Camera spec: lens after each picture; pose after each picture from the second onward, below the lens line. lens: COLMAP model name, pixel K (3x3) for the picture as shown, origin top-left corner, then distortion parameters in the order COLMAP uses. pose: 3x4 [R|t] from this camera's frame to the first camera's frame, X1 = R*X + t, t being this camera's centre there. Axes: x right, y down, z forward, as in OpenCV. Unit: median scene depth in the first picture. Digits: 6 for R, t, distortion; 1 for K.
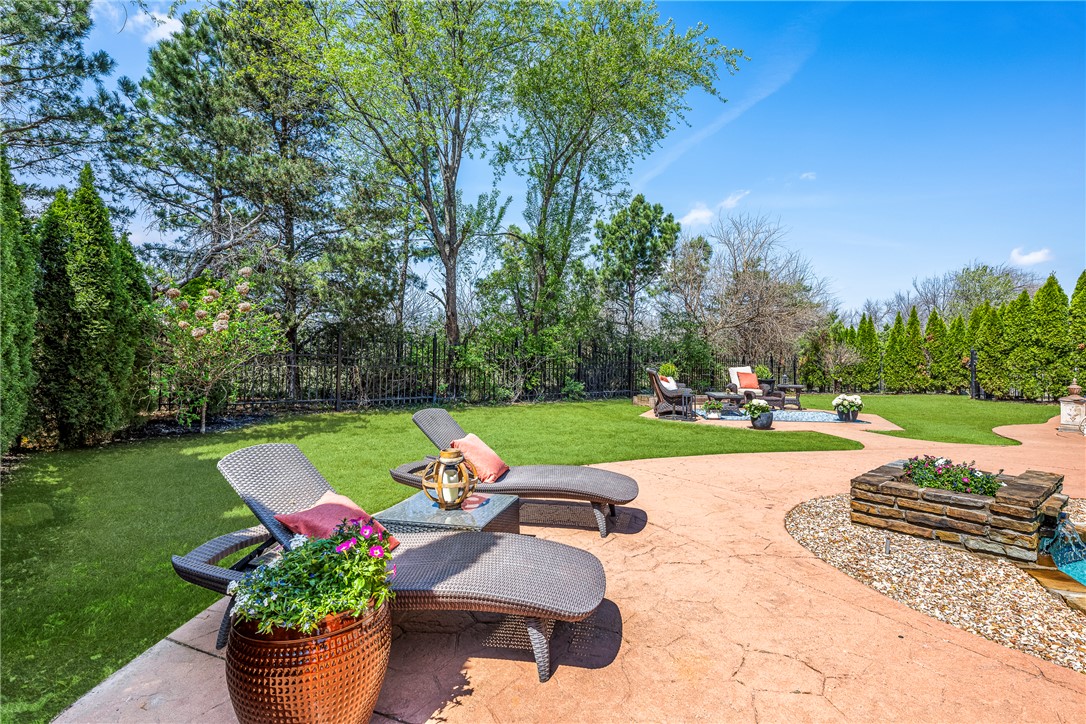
lens RADIAL K [[546.3, 0, 543.9], [0, 546.3, 338.0], [0, 0, 1]] dist [0.001344, 0.000750]
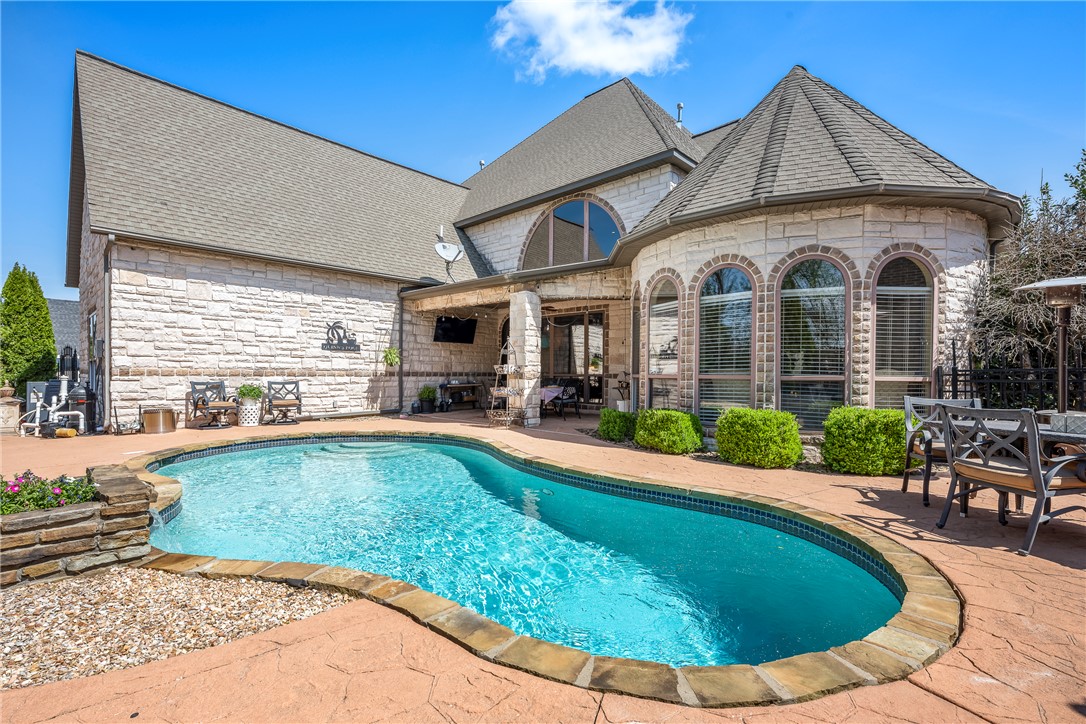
lens RADIAL K [[489.7, 0, 544.9], [0, 489.7, 377.8], [0, 0, 1]] dist [0.001816, 0.000329]
pose [[-0.105534, -0.020484, 0.994205, -0.003756], [-0.034672, 0.999256, 0.016908, 0.018221], [-0.993811, -0.032687, -0.106165, 0.117532]]
